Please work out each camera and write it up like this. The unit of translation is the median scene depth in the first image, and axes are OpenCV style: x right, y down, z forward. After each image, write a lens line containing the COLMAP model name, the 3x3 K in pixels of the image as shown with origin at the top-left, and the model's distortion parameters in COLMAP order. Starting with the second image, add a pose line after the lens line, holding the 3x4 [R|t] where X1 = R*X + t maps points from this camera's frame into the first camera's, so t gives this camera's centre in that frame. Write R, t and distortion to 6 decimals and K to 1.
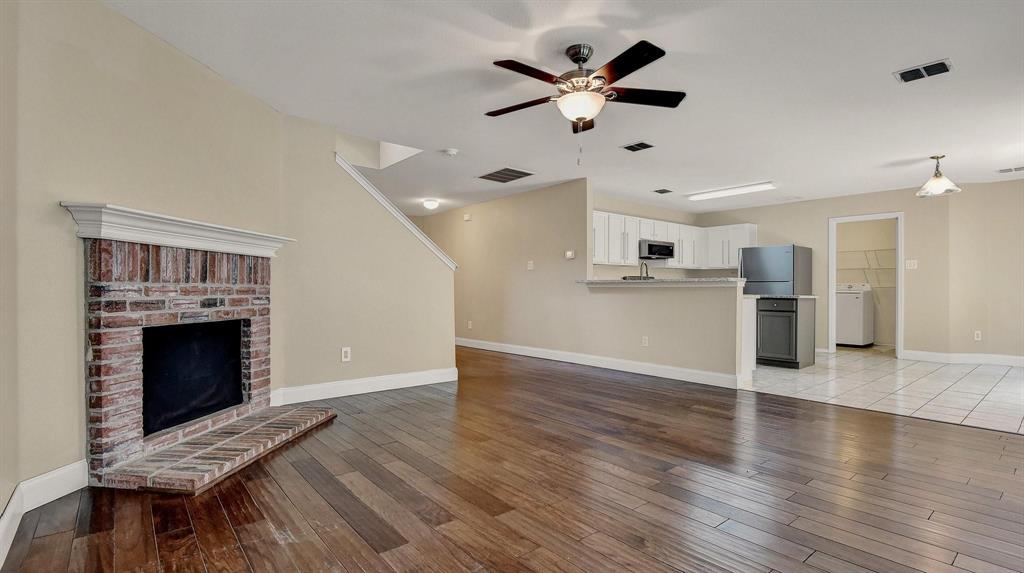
lens RADIAL K [[484.2, 0, 513.6], [0, 484.2, 291.4], [0, 0, 1]] dist [0.000364, -0.010992]
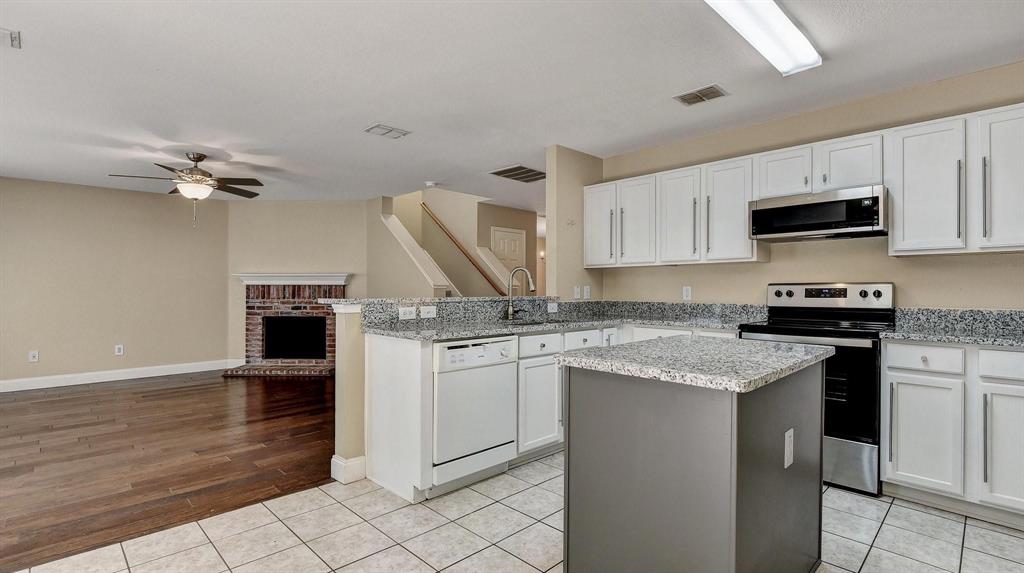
lens RADIAL K [[484.2, 0, 513.6], [0, 484.2, 291.4], [0, 0, 1]] dist [0.000364, -0.010992]
pose [[0.080072, 0.001002, -0.996789, 1.696304], [-0.004864, 0.999988, 0.000614, -0.059361], [0.996777, 0.004800, 0.080076, 1.818247]]
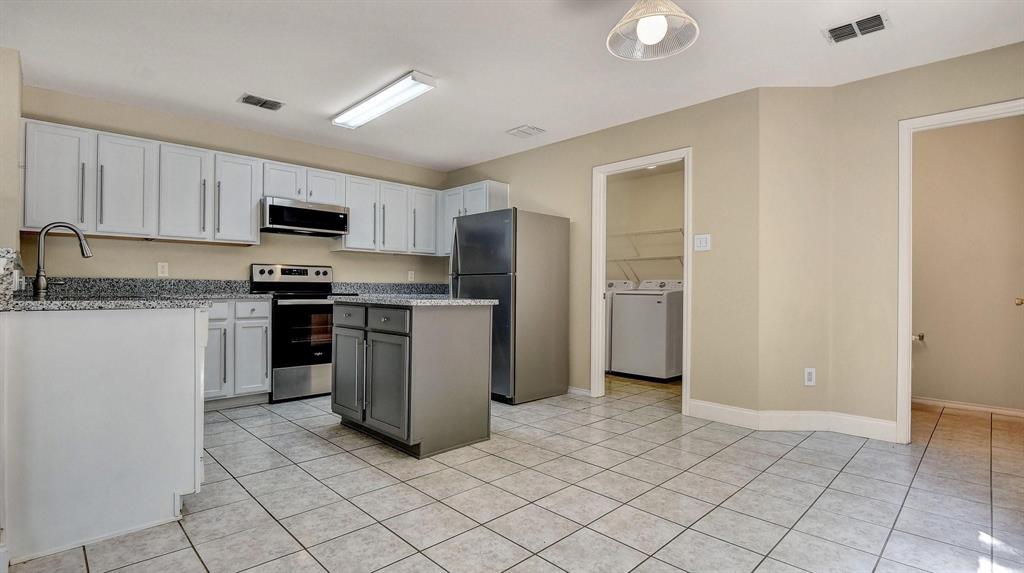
lens RADIAL K [[484.2, 0, 513.6], [0, 484.2, 291.4], [0, 0, 1]] dist [0.000364, -0.010992]
pose [[0.996676, 0.003271, 0.081406, 1.243199], [-0.003247, 0.999995, -0.000434, 0.000392], [-0.081407, 0.000168, 0.996681, 1.029774]]
